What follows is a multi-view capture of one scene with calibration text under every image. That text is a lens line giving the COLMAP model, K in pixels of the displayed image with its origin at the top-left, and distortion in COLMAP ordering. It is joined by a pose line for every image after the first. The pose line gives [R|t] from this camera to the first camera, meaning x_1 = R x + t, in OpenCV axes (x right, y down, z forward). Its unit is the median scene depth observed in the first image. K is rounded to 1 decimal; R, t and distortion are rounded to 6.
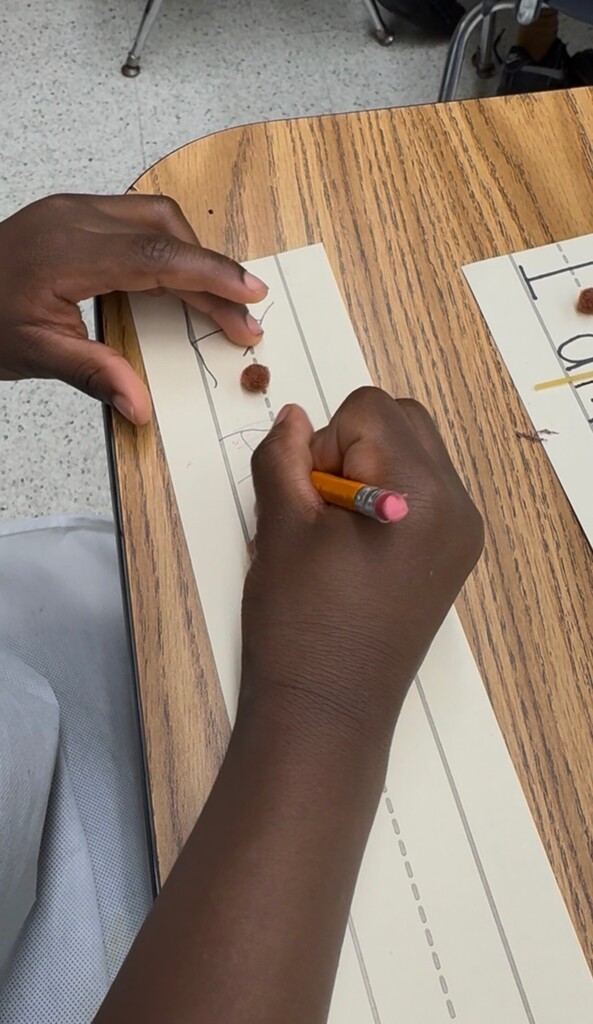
lens RADIAL K [[932.7, 0, 296.0], [0, 932.7, 513.3], [0, 0, 1]] dist [-0.005431, 0.000000]
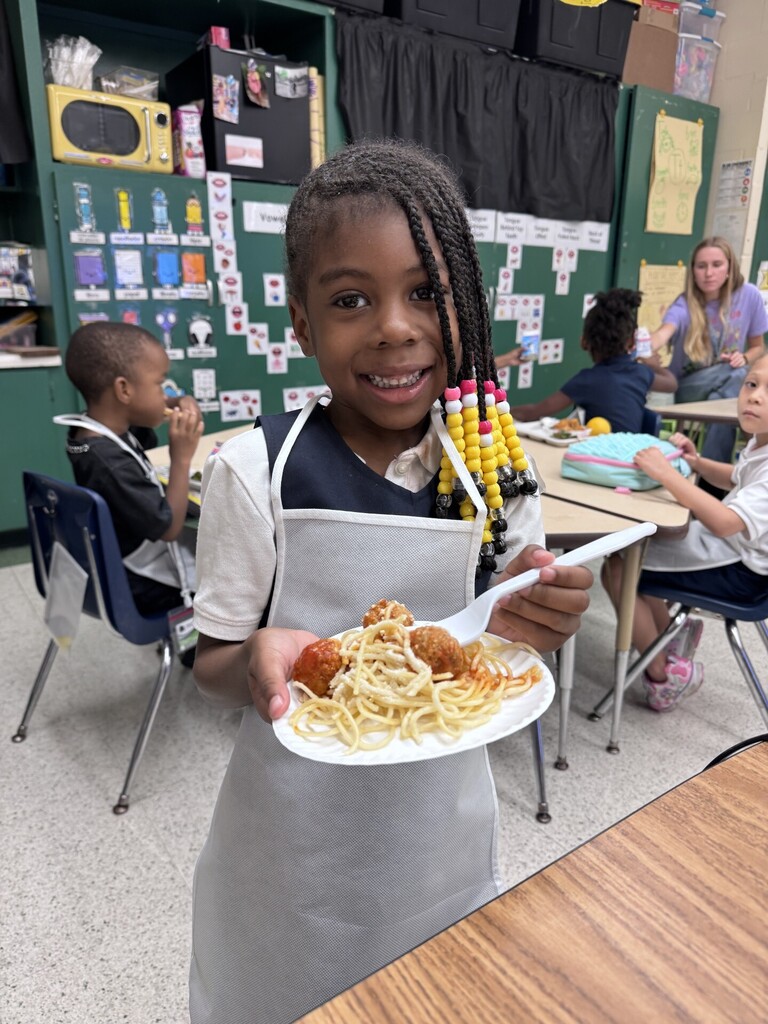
lens RADIAL K [[733.4, 0, 385.4], [0, 733.4, 514.7], [0, 0, 1]] dist [0.003383, -0.009735]
pose [[0.900396, -0.118104, 0.418734, -0.050307], [0.377019, 0.692126, -0.615482, -0.072802], [-0.217126, 0.712049, 0.667715, 0.038579]]
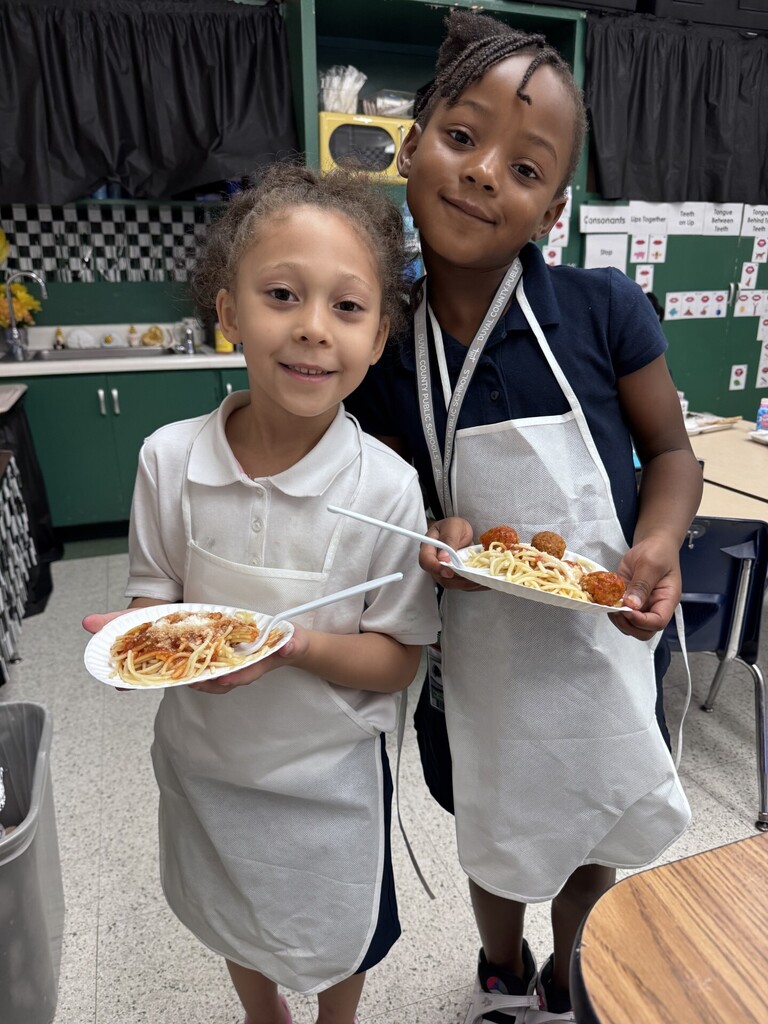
lens RADIAL K [[733.4, 0, 385.0], [0, 733.4, 514.2], [0, 0, 1]] dist [0.003383, -0.009735]
pose [[0.984429, -0.061531, 0.164660, -0.138603], [0.157968, 0.720564, -0.675155, -0.032353], [-0.077106, 0.690653, 0.719064, -0.031364]]
